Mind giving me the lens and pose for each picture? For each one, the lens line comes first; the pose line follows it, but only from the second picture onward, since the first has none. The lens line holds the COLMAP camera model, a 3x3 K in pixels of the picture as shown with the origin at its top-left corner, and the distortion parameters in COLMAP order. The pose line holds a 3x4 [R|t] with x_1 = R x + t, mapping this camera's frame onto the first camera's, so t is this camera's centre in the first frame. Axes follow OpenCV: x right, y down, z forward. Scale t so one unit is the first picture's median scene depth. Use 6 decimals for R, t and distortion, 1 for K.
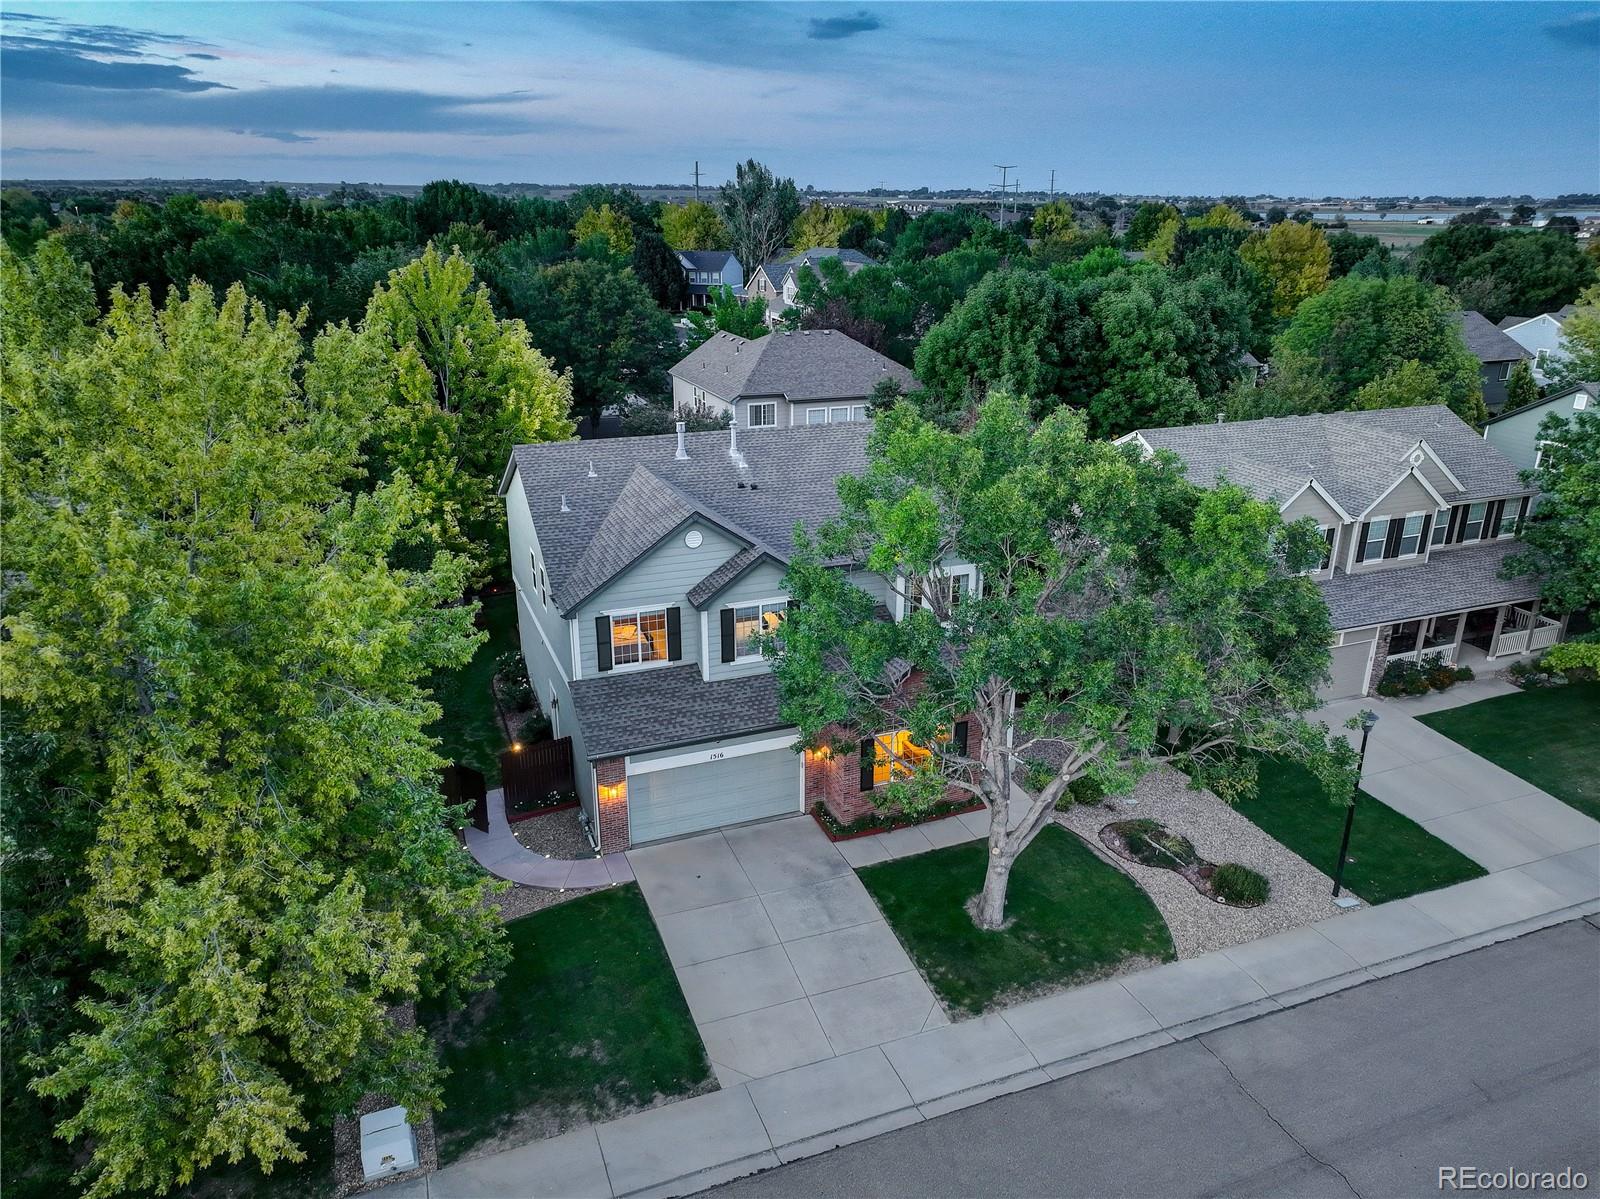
lens RADIAL K [[1134.5, 0, 800.0], [0, 1134.5, 599.5], [0, 0, 1]] dist [0.001372, 0.001004]
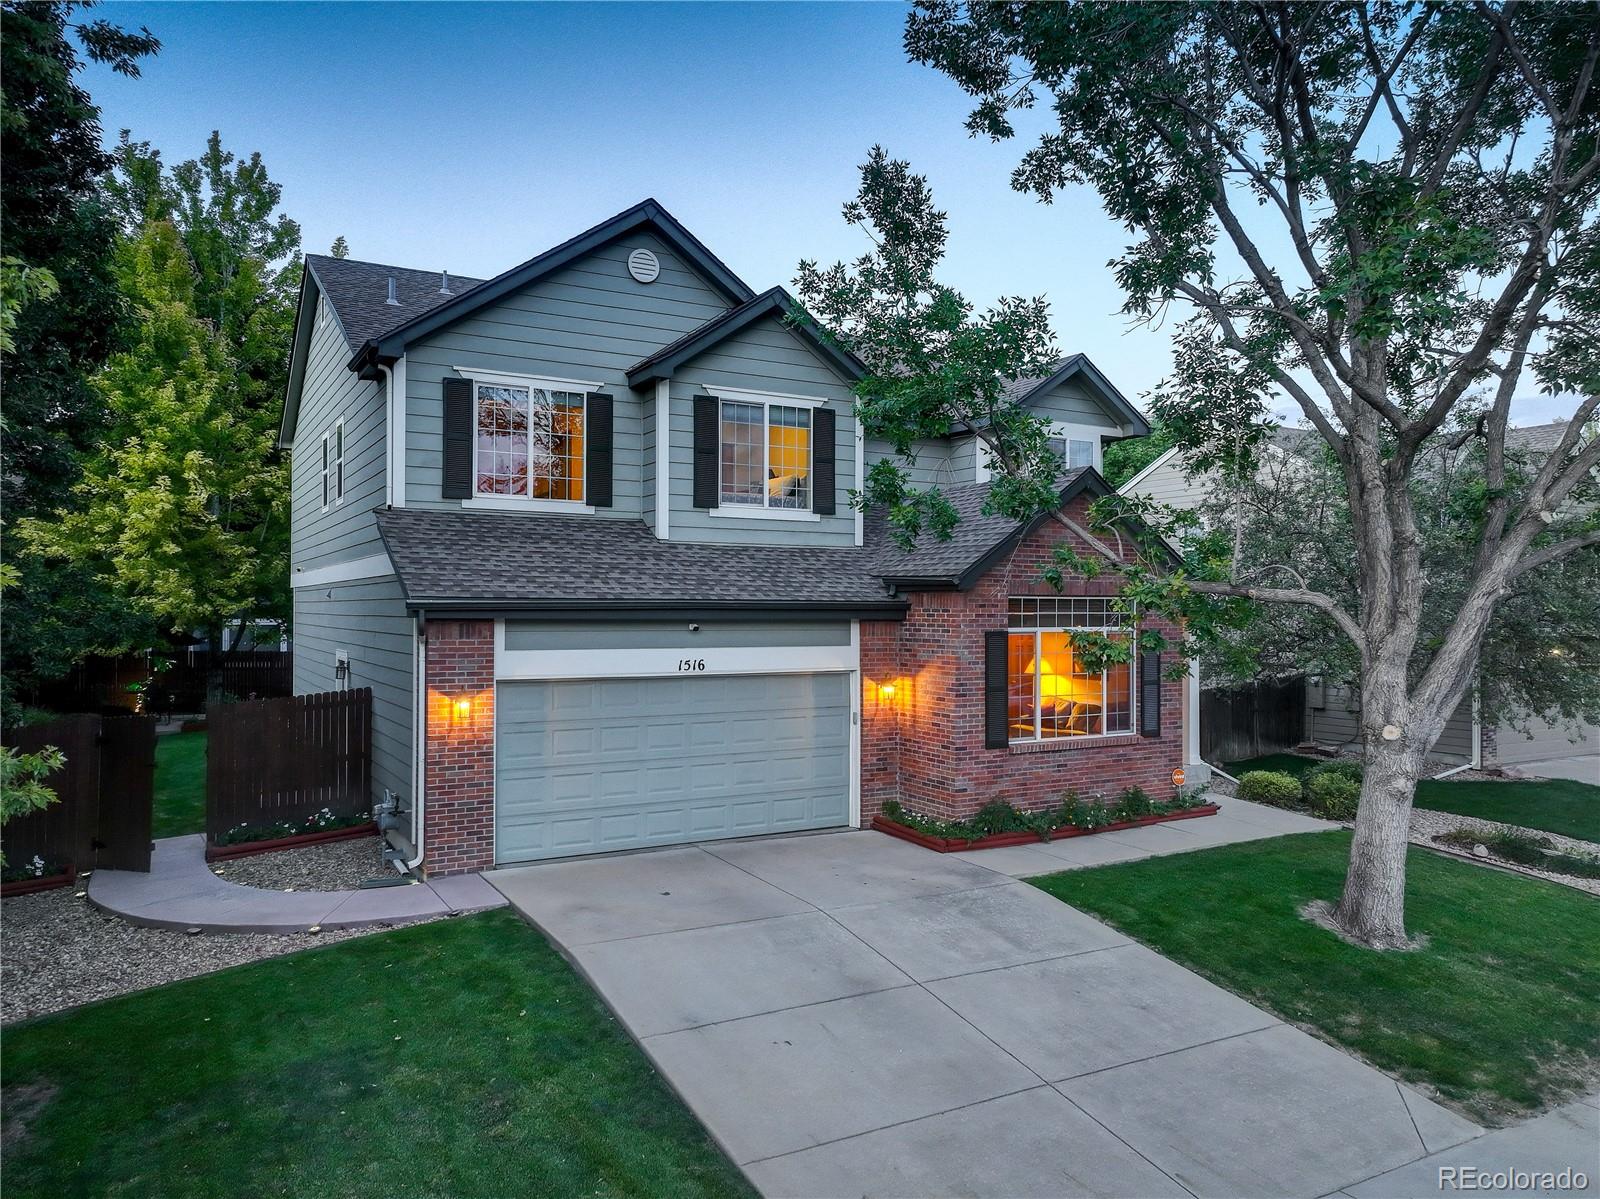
lens RADIAL K [[1134.5, 0, 800.0], [0, 1134.5, 599.5], [0, 0, 1]] dist [0.001372, 0.001004]
pose [[0.989917, 0.001311, 0.141643, -0.095094], [0.047689, 0.938499, -0.341974, 0.274460], [-0.133380, 0.345281, 0.928973, 0.545875]]
